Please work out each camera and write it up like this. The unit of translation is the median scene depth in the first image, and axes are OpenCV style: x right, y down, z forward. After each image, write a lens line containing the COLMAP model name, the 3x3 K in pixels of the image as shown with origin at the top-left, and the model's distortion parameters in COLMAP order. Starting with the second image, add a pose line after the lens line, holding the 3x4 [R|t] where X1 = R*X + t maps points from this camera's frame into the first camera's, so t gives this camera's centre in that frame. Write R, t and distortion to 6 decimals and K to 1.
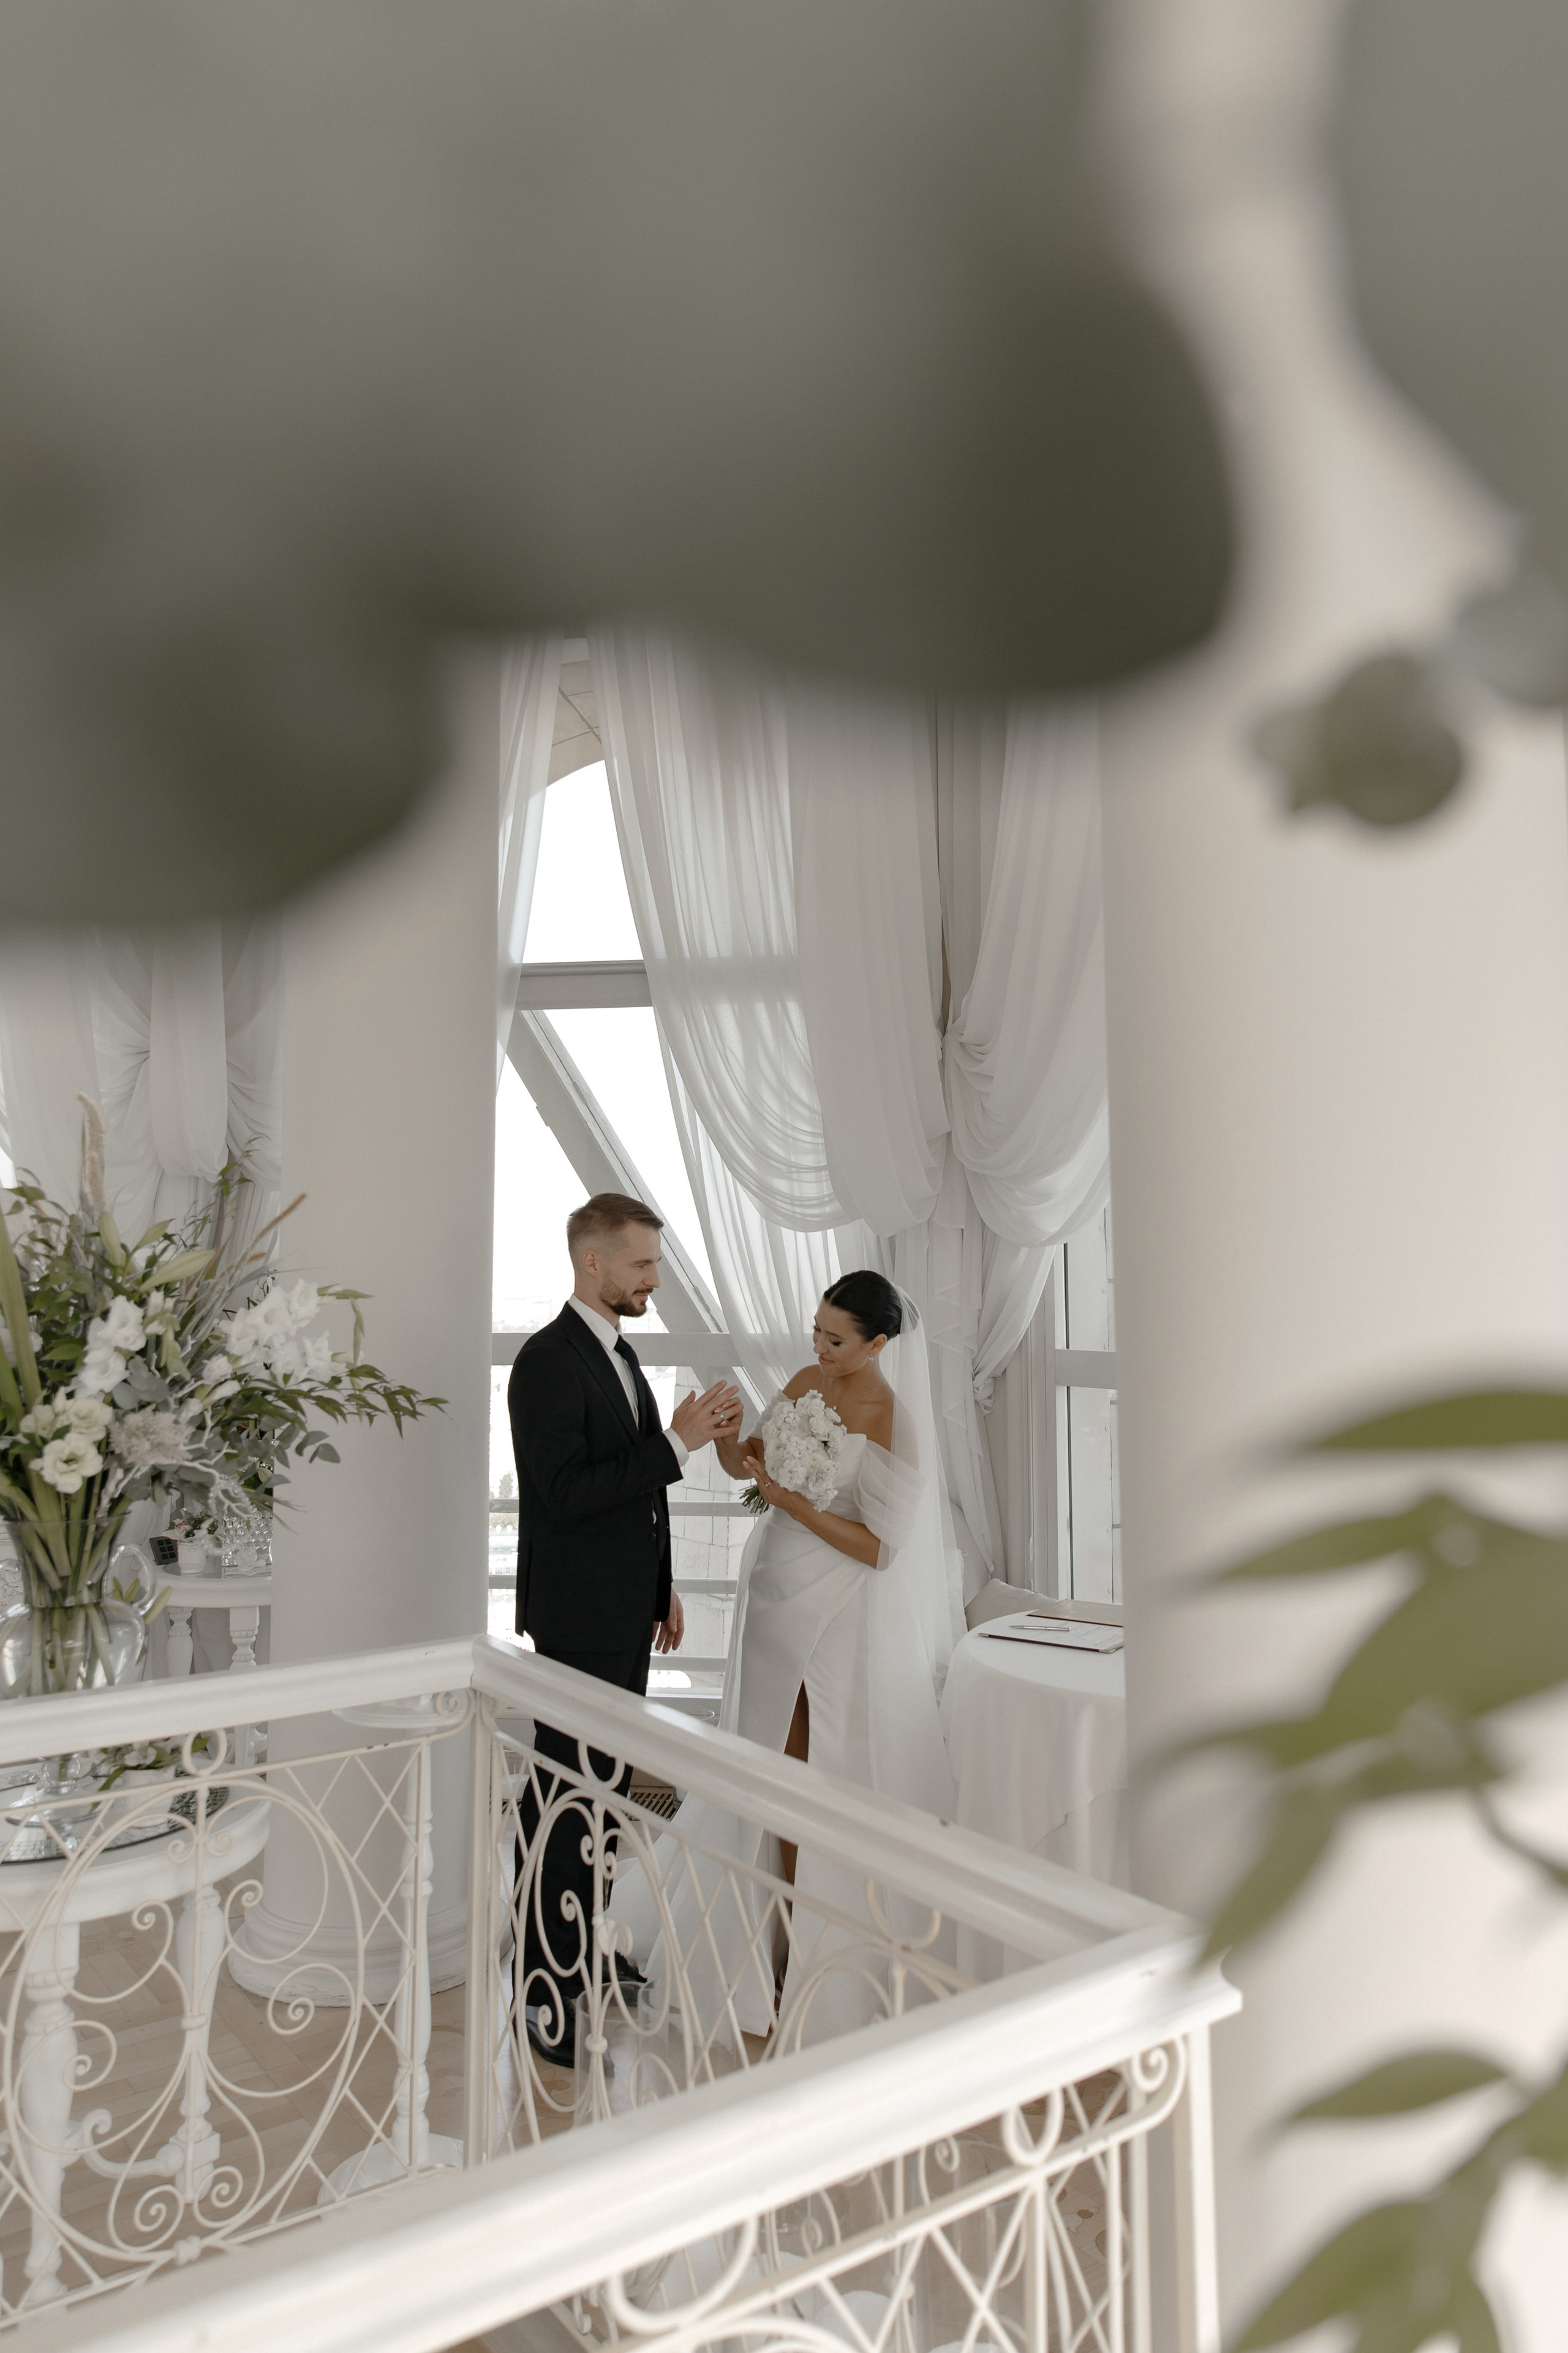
lens RADIAL K [[1577.5, 0, 791.1], [0, 1577.5, 1114.5], [0, 0, 1]] dist [-0.097845, 0.062498]
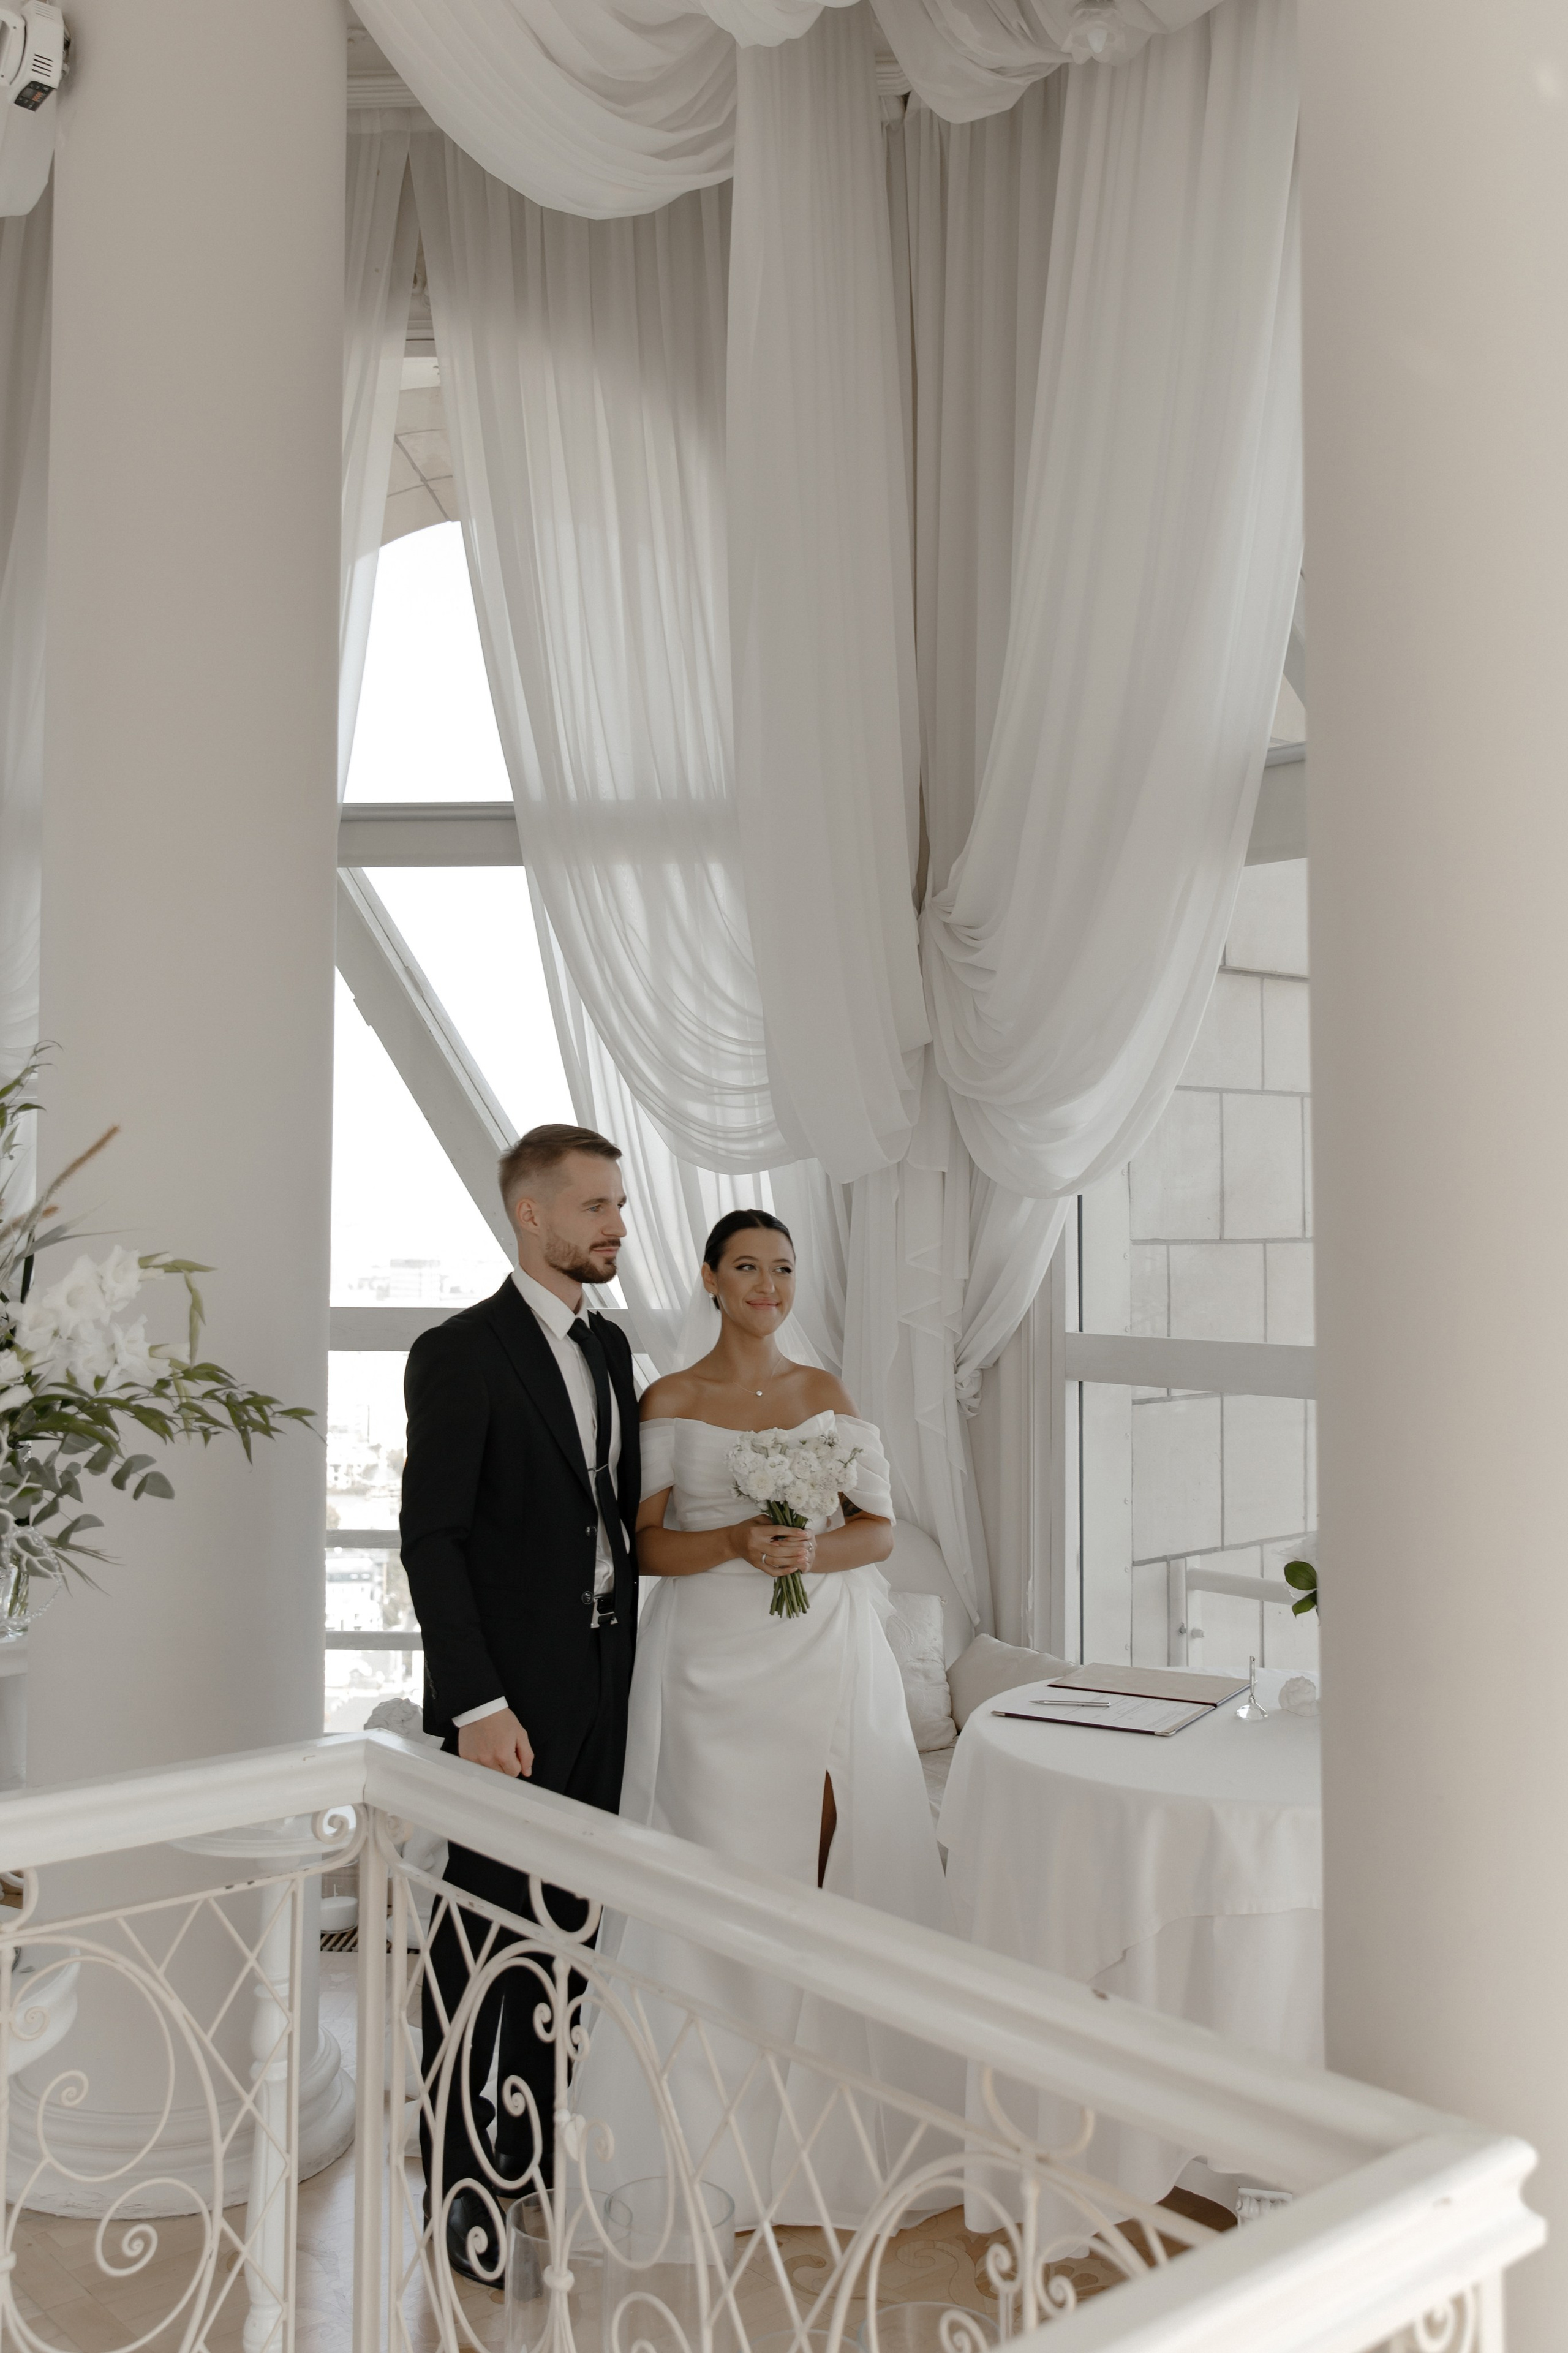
lens RADIAL K [[2071.8, 0, 710.2], [0, 2071.8, 1102.7], [0, 0, 1]] dist [-0.118587, 0.099226]
pose [[0.997368, 0.011802, 0.071537, -0.108137], [-0.015332, 0.998681, 0.048992, -0.010488], [-0.070865, -0.049960, 0.996234, 0.042102]]
